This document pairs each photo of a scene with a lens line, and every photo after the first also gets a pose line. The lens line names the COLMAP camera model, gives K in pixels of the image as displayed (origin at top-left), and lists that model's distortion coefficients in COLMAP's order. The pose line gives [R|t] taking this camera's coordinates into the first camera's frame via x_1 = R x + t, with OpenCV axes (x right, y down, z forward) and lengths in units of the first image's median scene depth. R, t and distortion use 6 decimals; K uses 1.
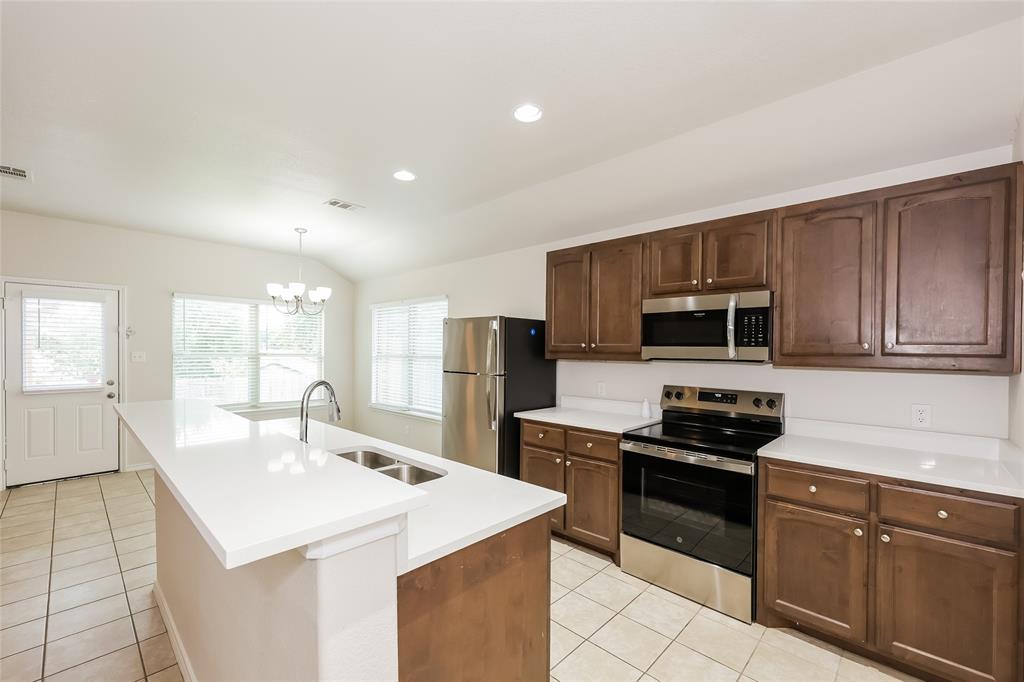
lens RADIAL K [[421.8, 0, 512.9], [0, 421.8, 353.0], [0, 0, 1]] dist [-0.004353, 0.000477]
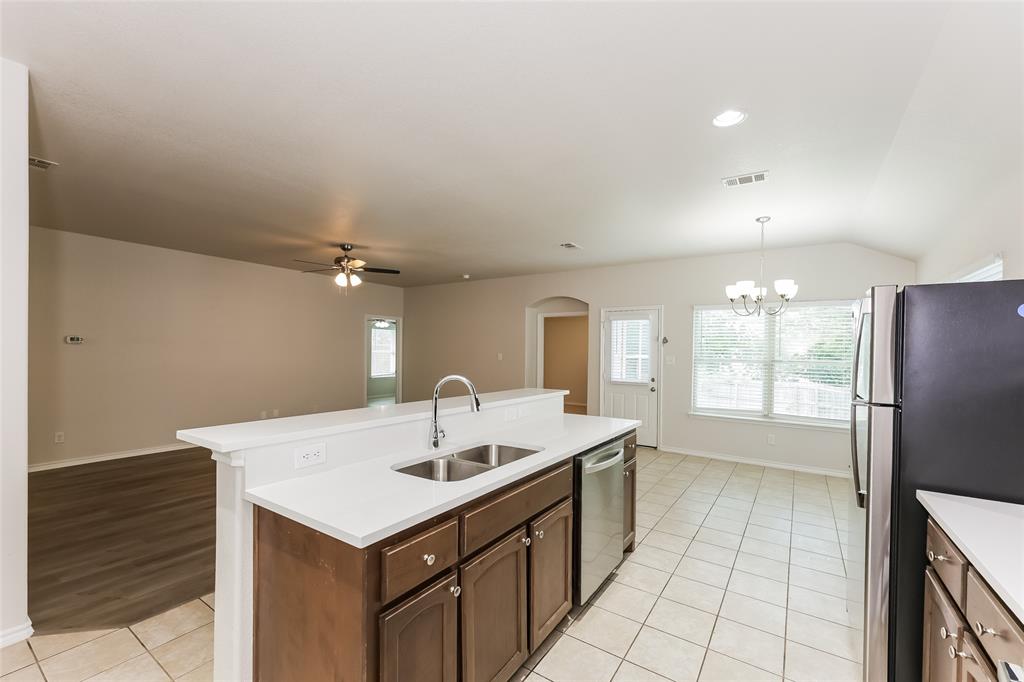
lens RADIAL K [[421.8, 0, 512.9], [0, 421.8, 353.0], [0, 0, 1]] dist [-0.004353, 0.000477]
pose [[0.168202, -0.001174, -0.985752, 0.277160], [-0.021275, 0.999762, -0.004821, 0.002492], [0.985523, 0.021782, 0.168137, 0.347365]]
